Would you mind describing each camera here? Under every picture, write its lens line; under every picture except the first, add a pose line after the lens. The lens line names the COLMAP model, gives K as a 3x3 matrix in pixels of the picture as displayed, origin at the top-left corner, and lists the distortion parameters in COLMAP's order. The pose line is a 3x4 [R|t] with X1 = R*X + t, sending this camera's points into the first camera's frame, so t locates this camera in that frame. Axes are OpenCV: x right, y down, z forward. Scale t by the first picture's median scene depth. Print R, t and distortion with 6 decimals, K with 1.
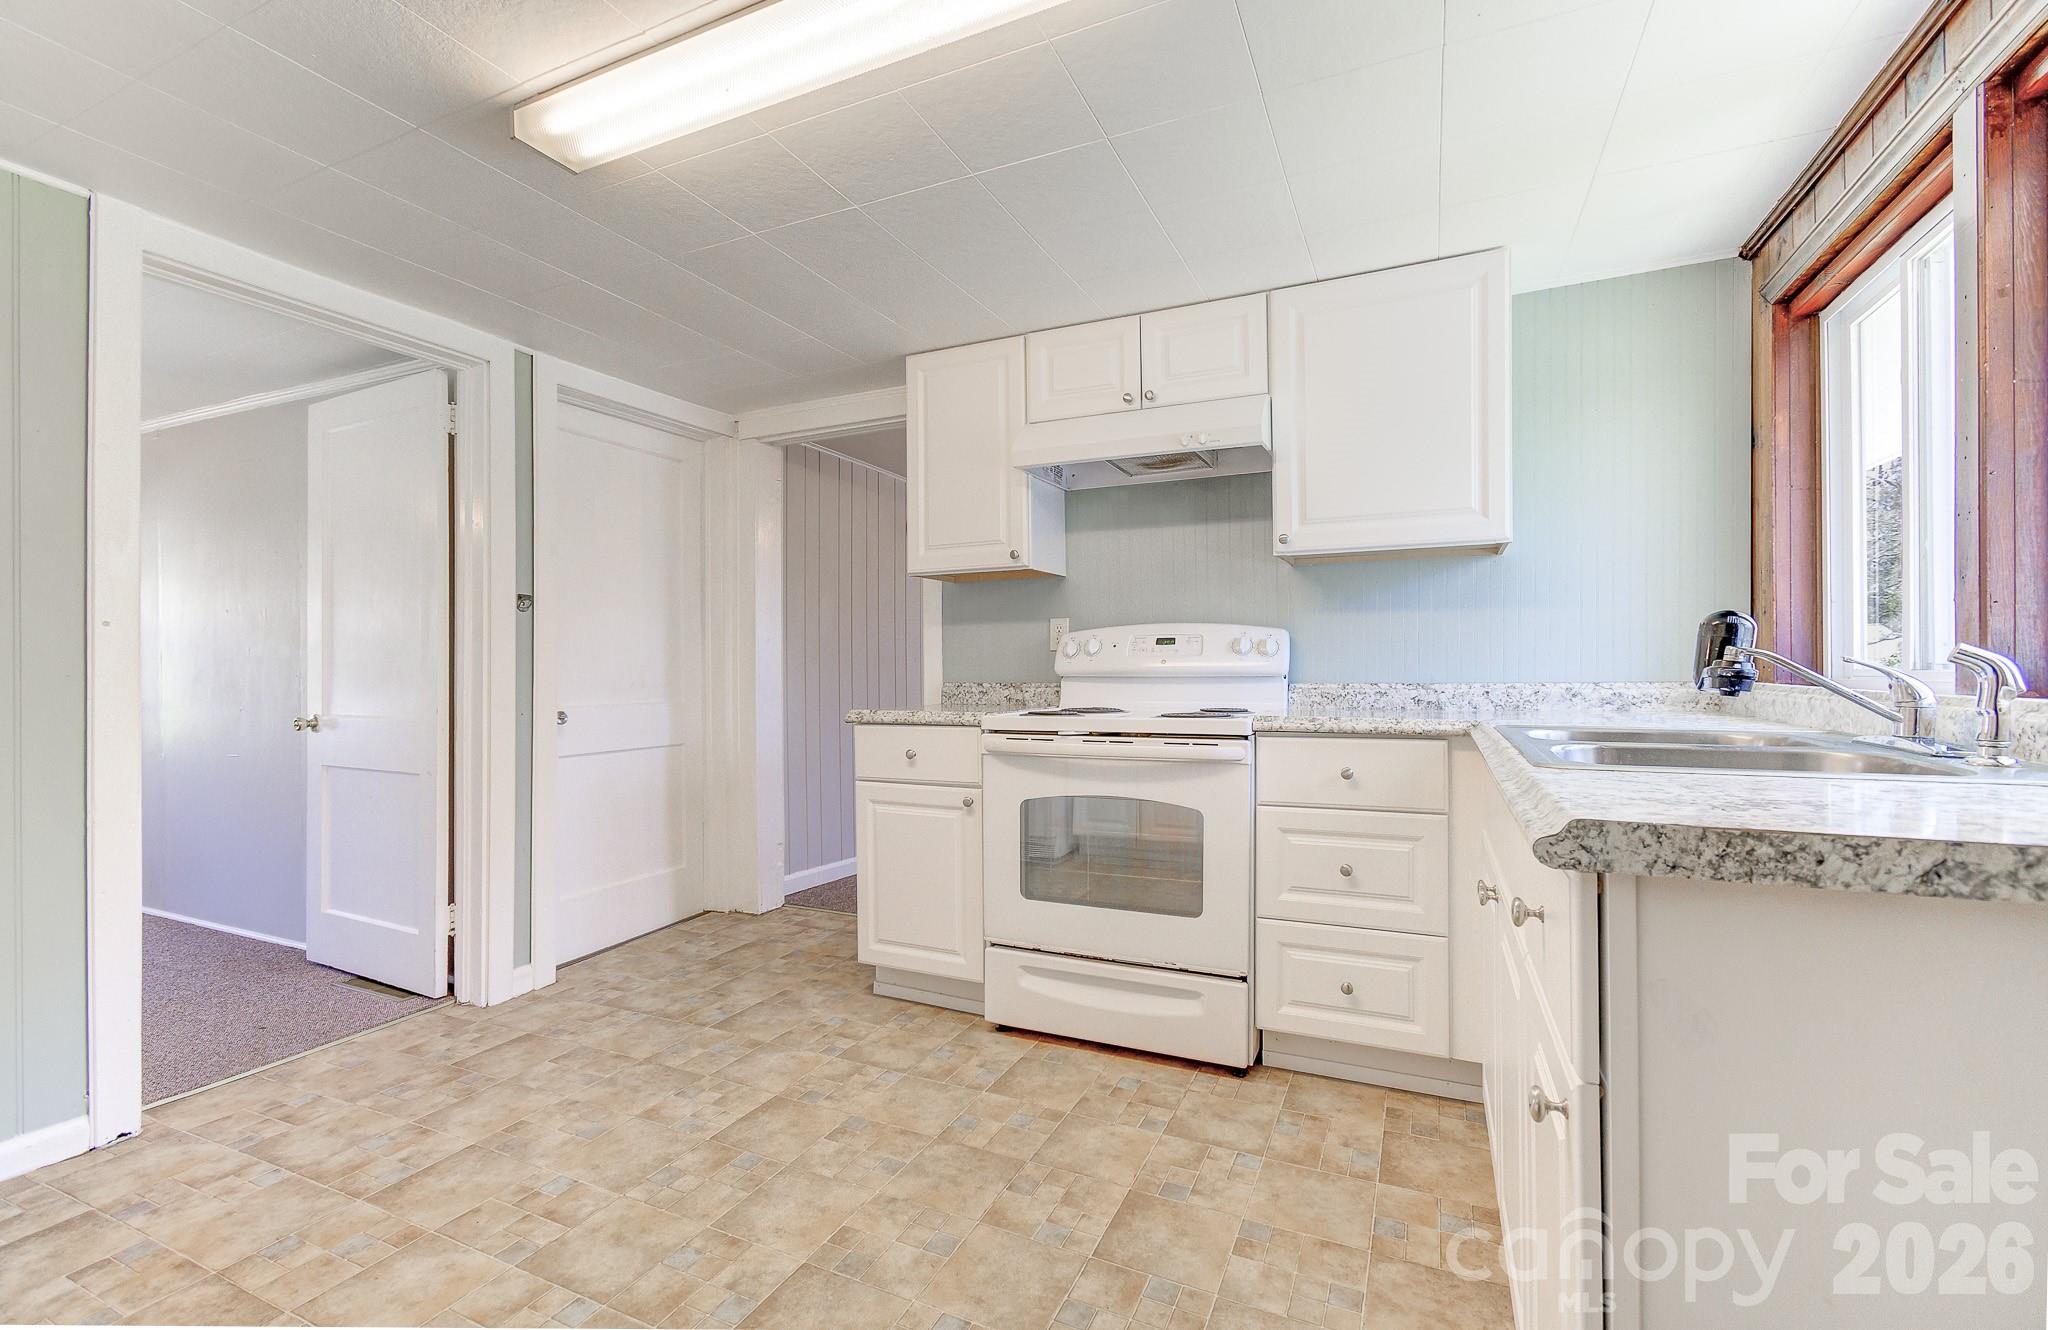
lens RADIAL K [[887.8, 0, 1034.8], [0, 887.8, 680.0], [0, 0, 1]] dist [0.003006, 0.001499]
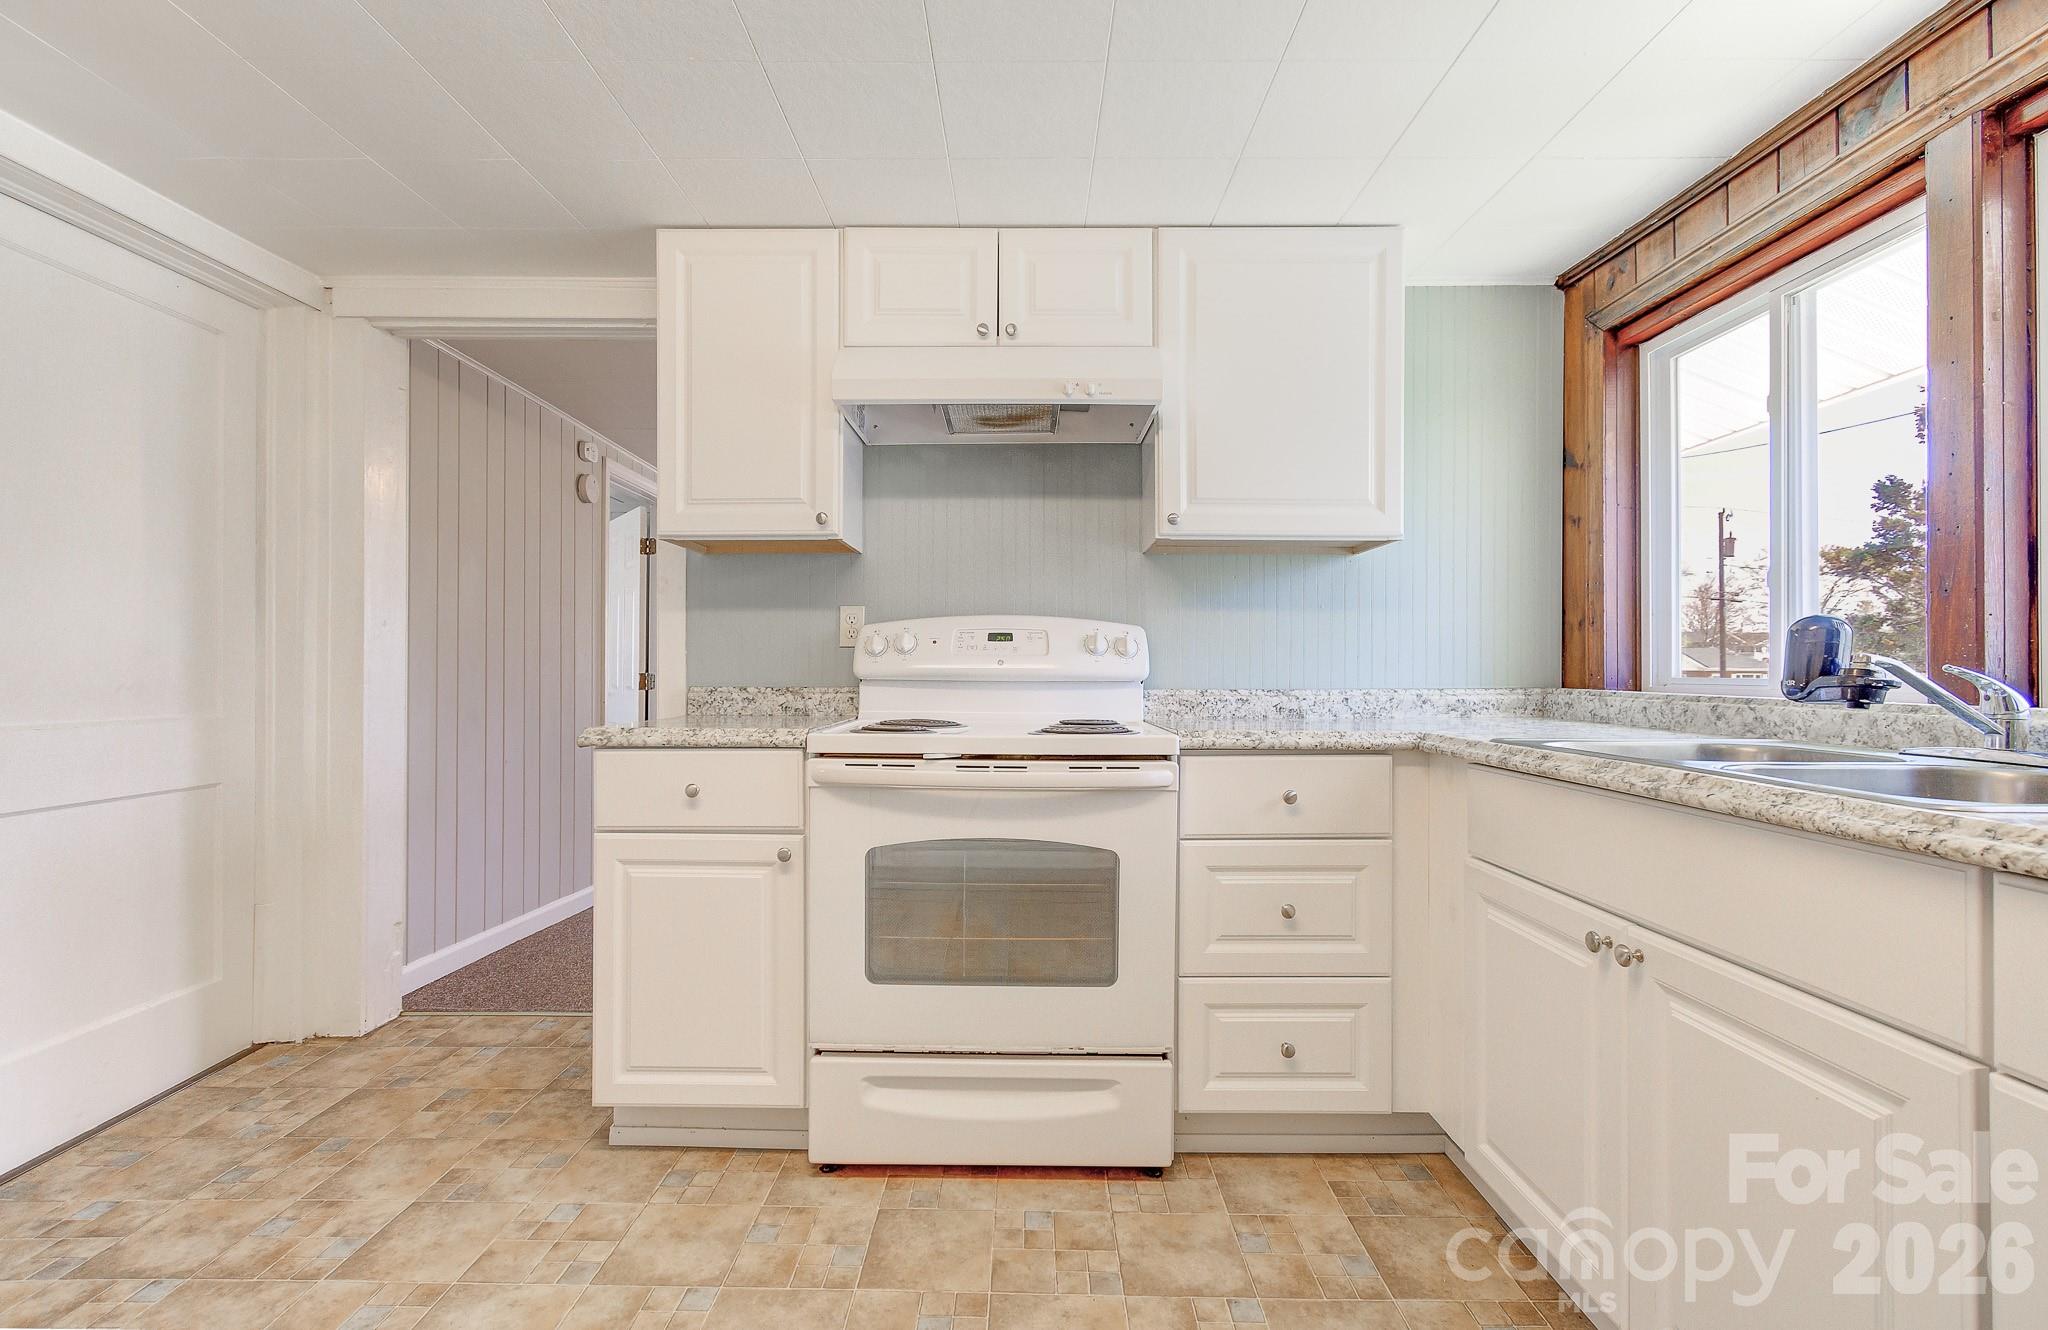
lens RADIAL K [[887.8, 0, 1024.0], [0, 887.8, 671.5], [0, 0, 1]] dist [0.003006, 0.001499]
pose [[0.912918, 0.009749, 0.408026, -0.196624], [-0.004885, 0.999904, -0.012963, -0.001512], [-0.408113, 0.009841, 0.912878, 0.282369]]
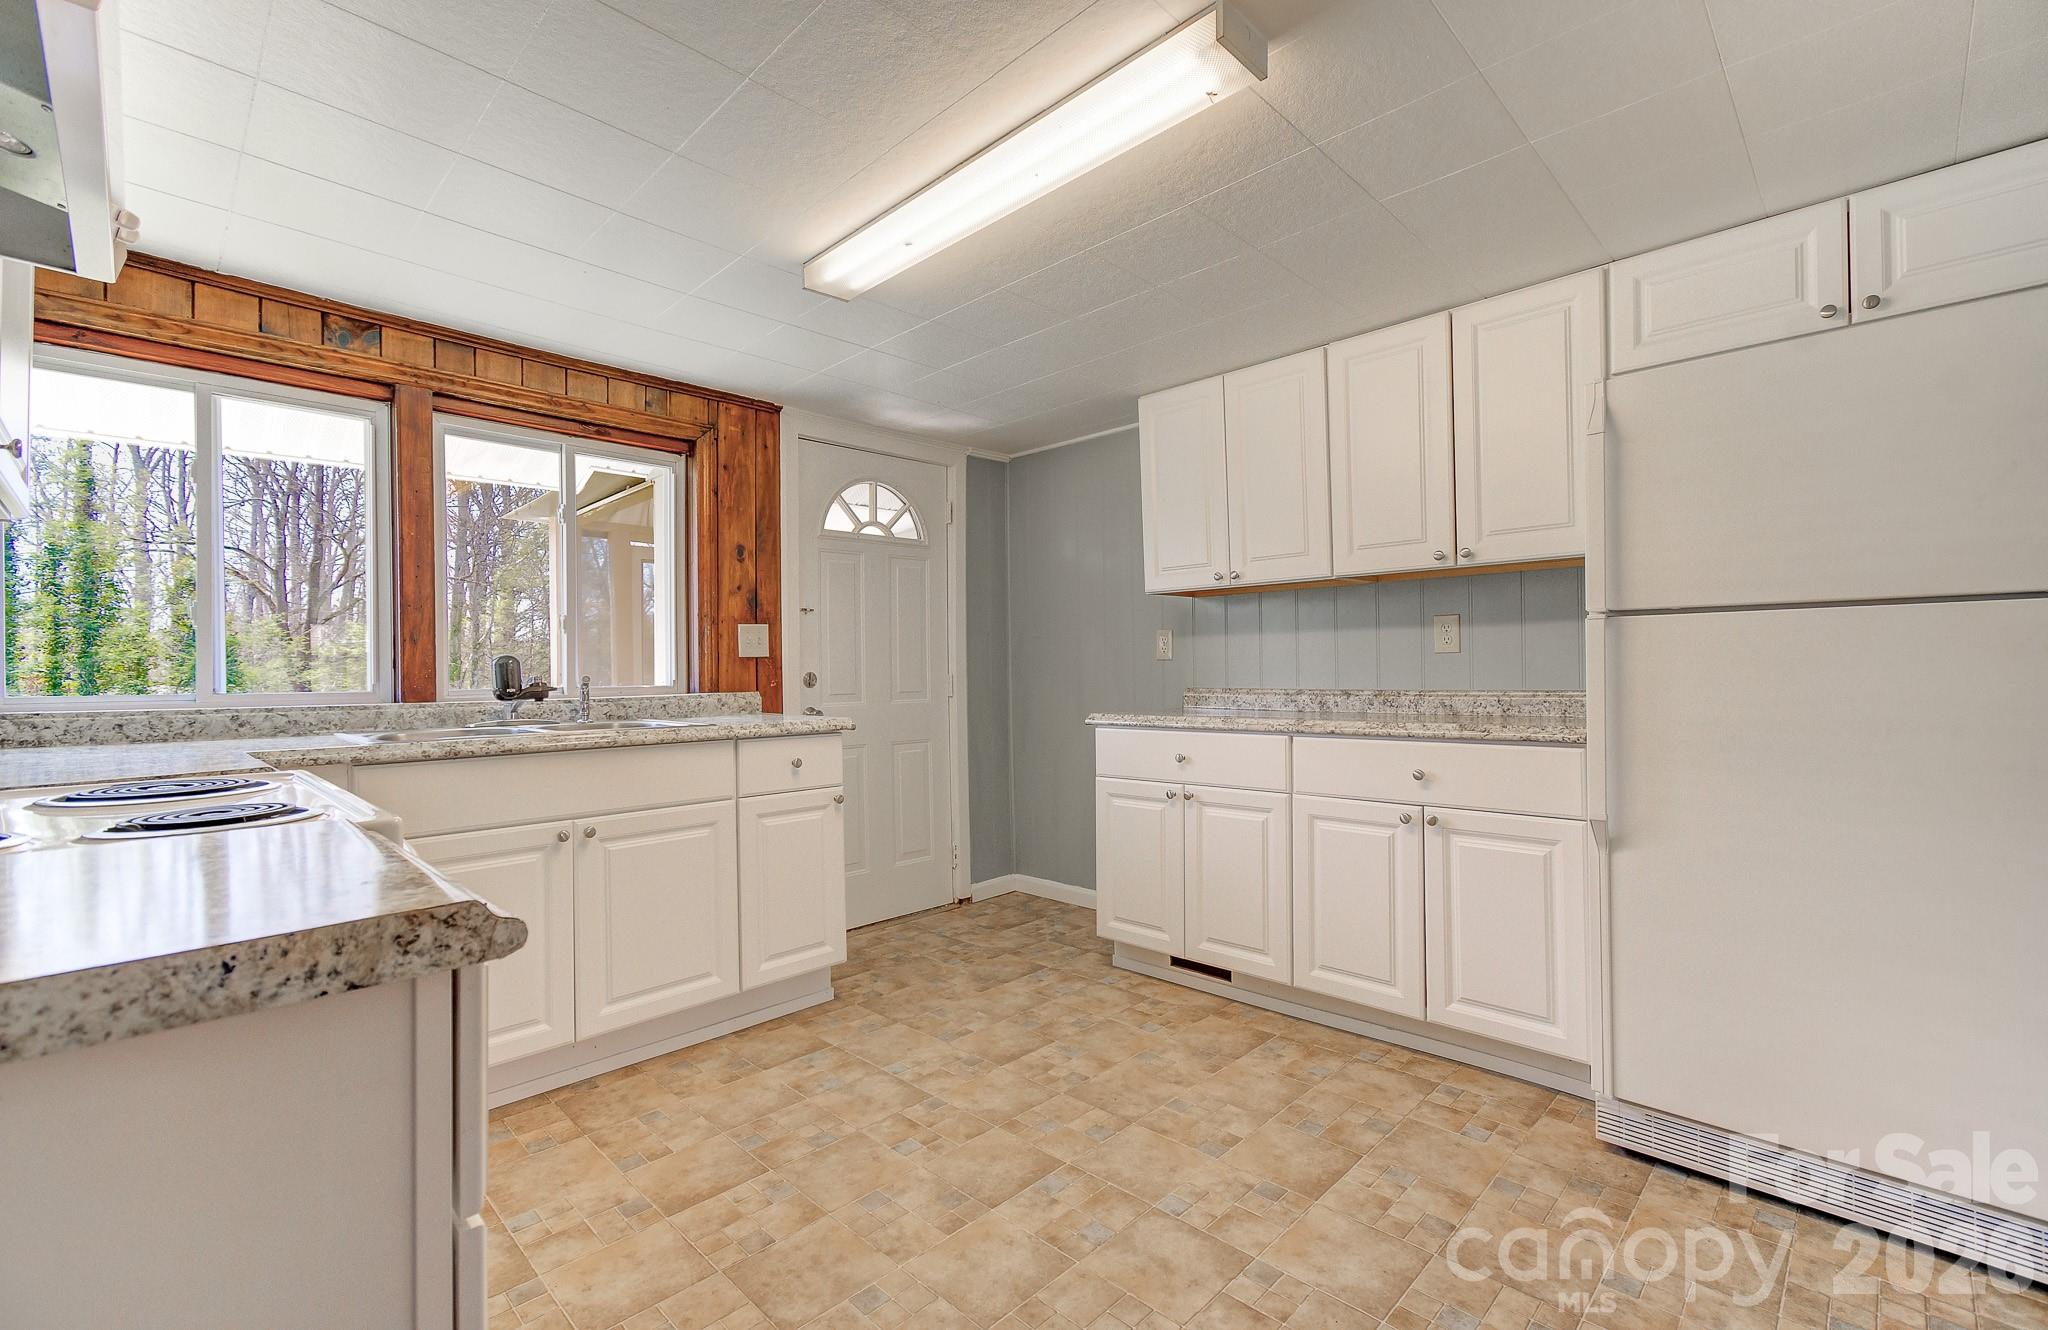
lens RADIAL K [[887.8, 0, 1004.1], [0, 887.8, 665.4], [0, 0, 1]] dist [0.003006, 0.001499]
pose [[-0.927563, 0.023192, 0.372945, -0.445021], [0.024380, 0.999702, -0.001531, -0.016747], [-0.372869, 0.007672, -0.927852, 1.277725]]
